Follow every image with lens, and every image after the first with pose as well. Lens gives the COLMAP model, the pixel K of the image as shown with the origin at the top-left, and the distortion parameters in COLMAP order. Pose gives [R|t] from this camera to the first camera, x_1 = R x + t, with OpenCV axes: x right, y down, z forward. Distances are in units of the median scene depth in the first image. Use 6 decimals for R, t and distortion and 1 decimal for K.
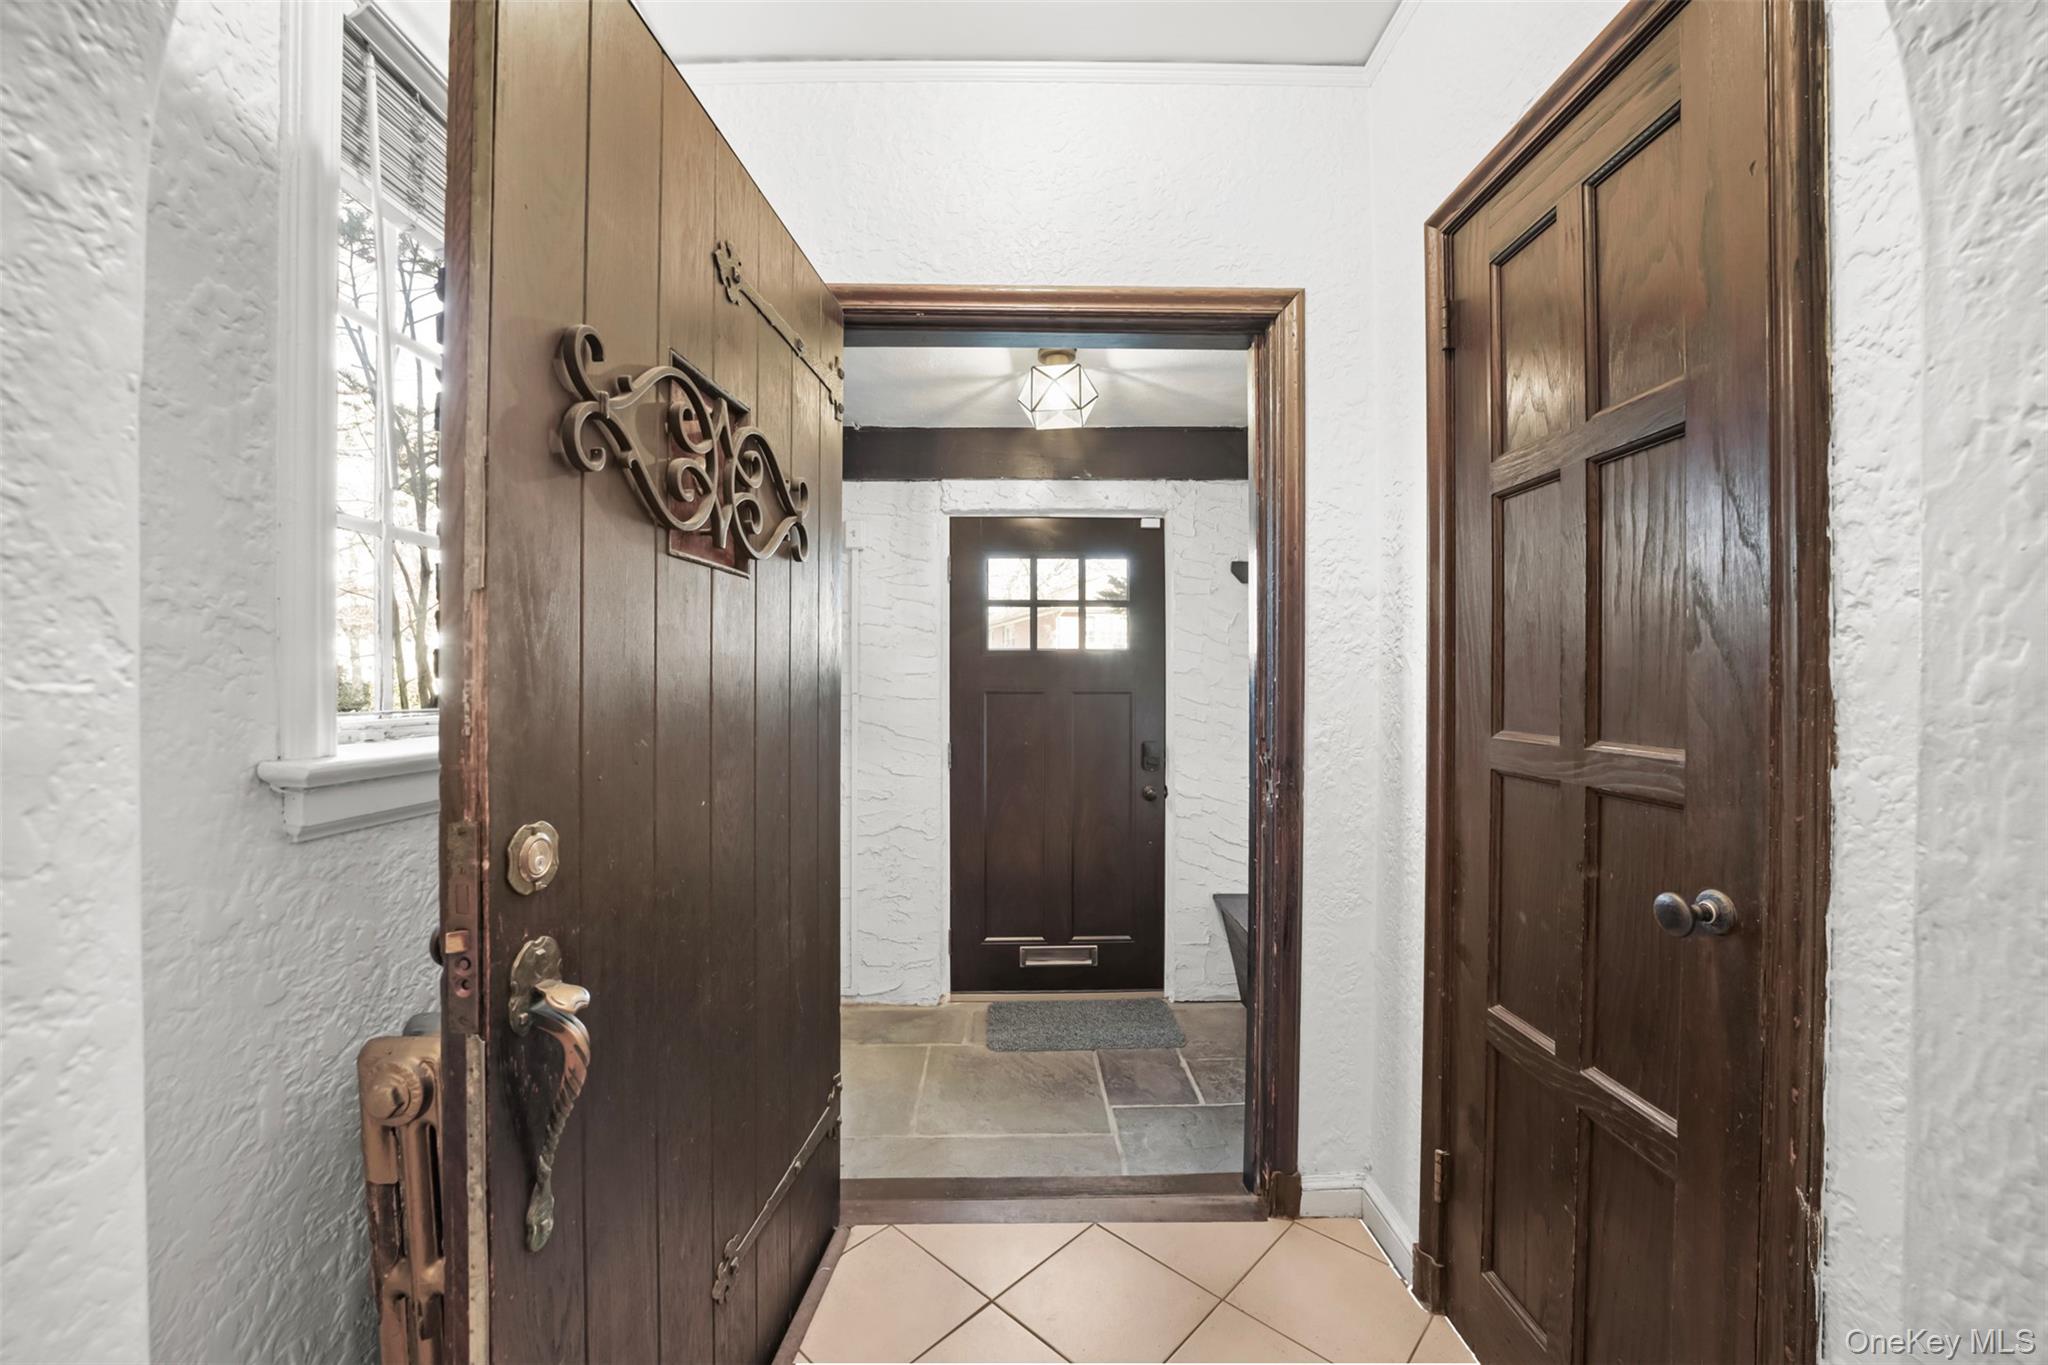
lens RADIAL K [[798.6, 0, 1031.5], [0, 798.6, 687.0], [0, 0, 1]] dist [-0.043507, 0.009960]
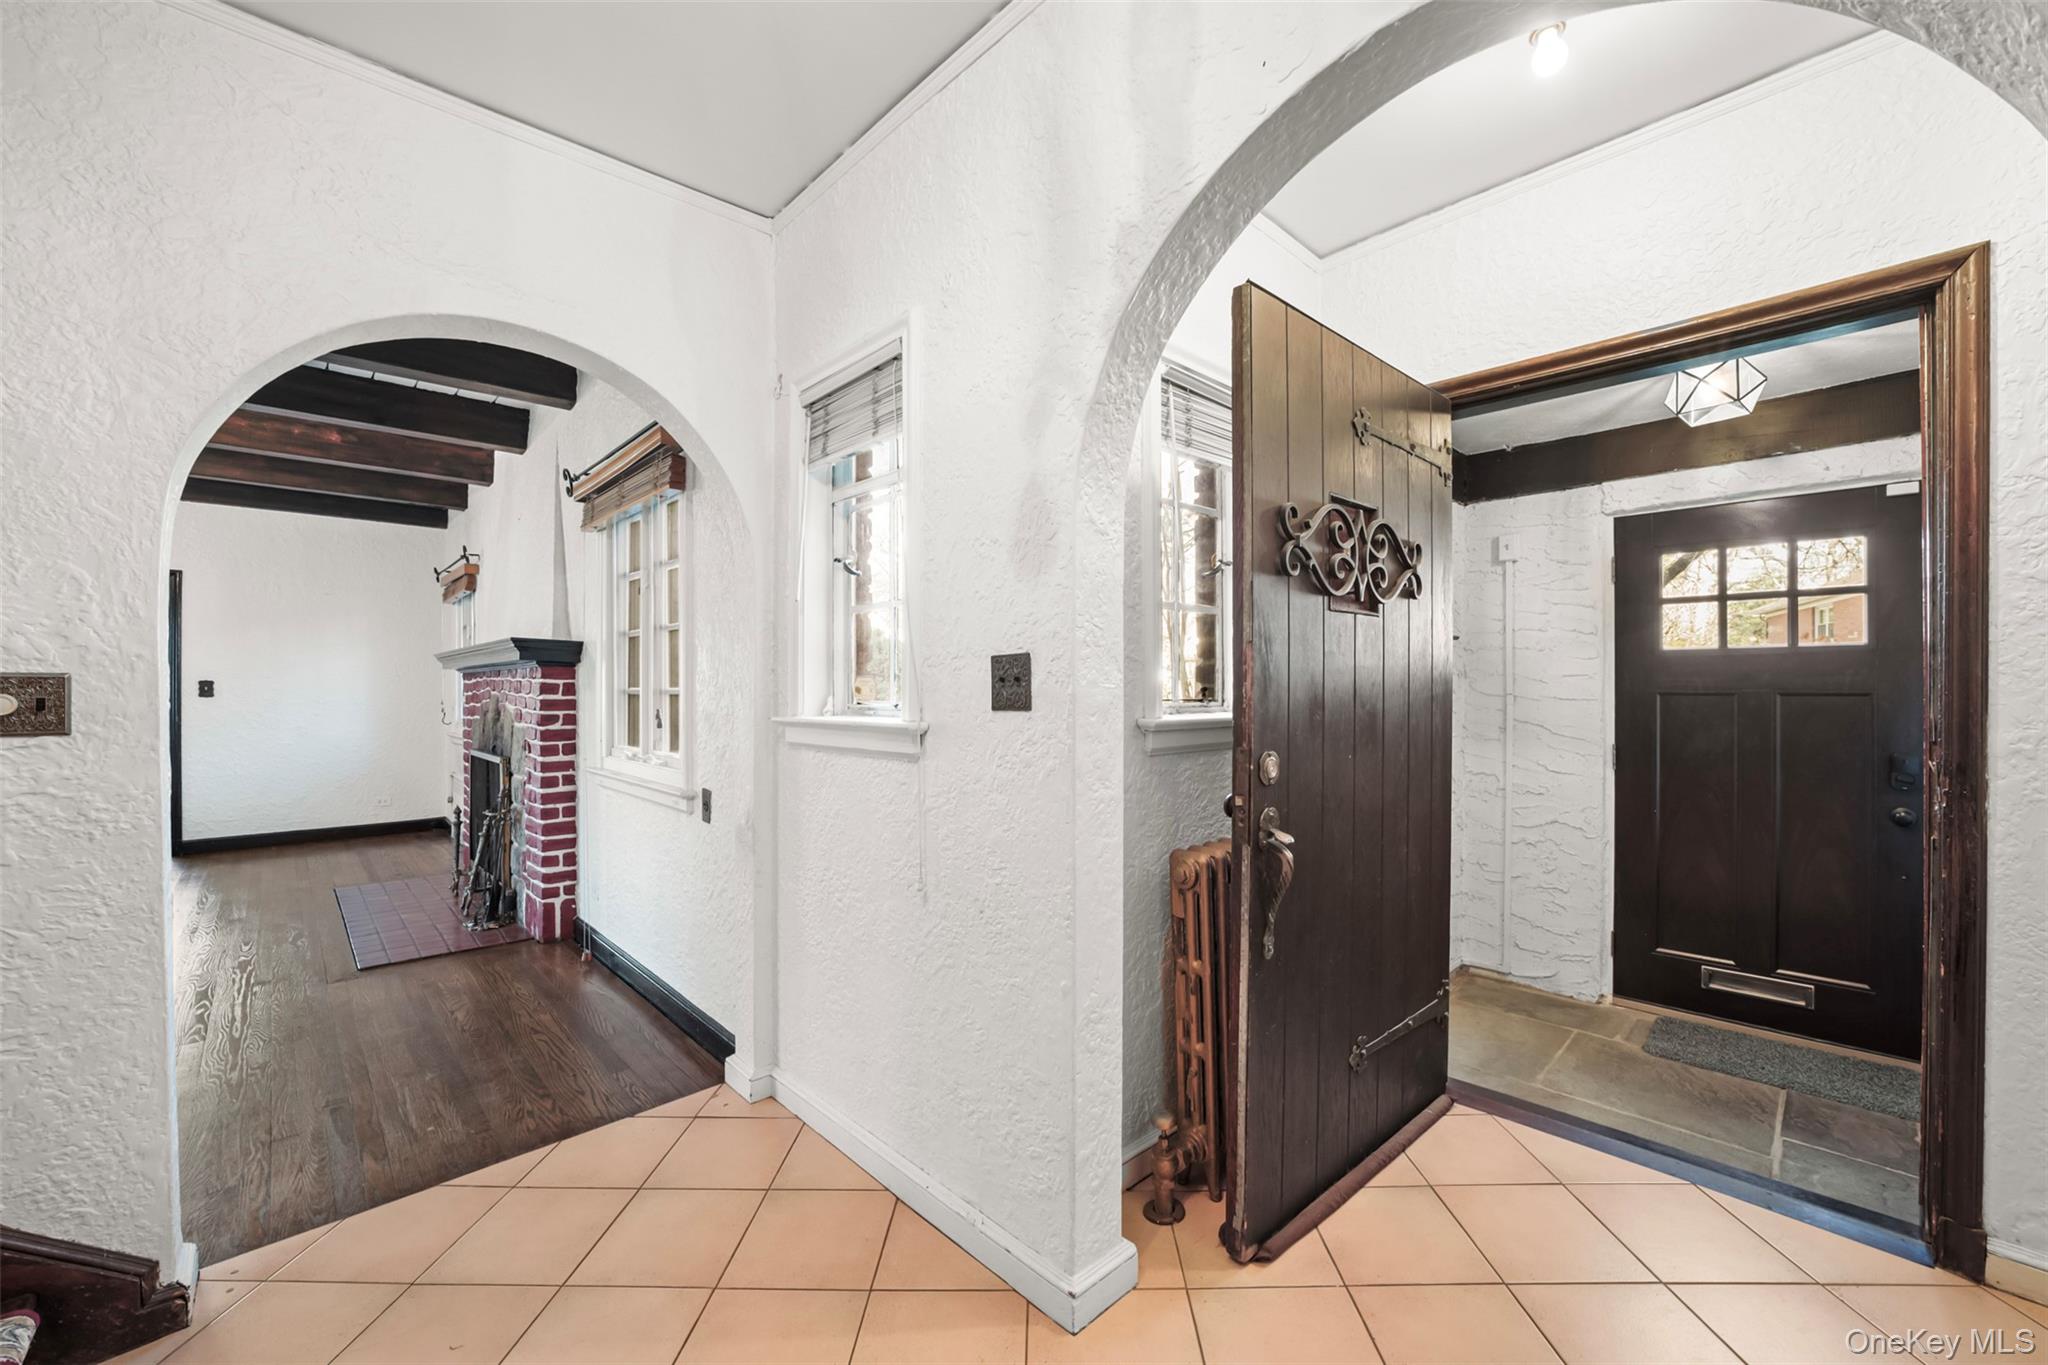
lens RADIAL K [[798.6, 0, 1031.5], [0, 798.6, 687.0], [0, 0, 1]] dist [-0.043507, 0.009960]
pose [[0.673093, -0.001175, -0.739557, 0.142497], [-0.001219, 0.999996, -0.002697, 0.002519], [0.739557, 0.002717, 0.673089, -0.217789]]
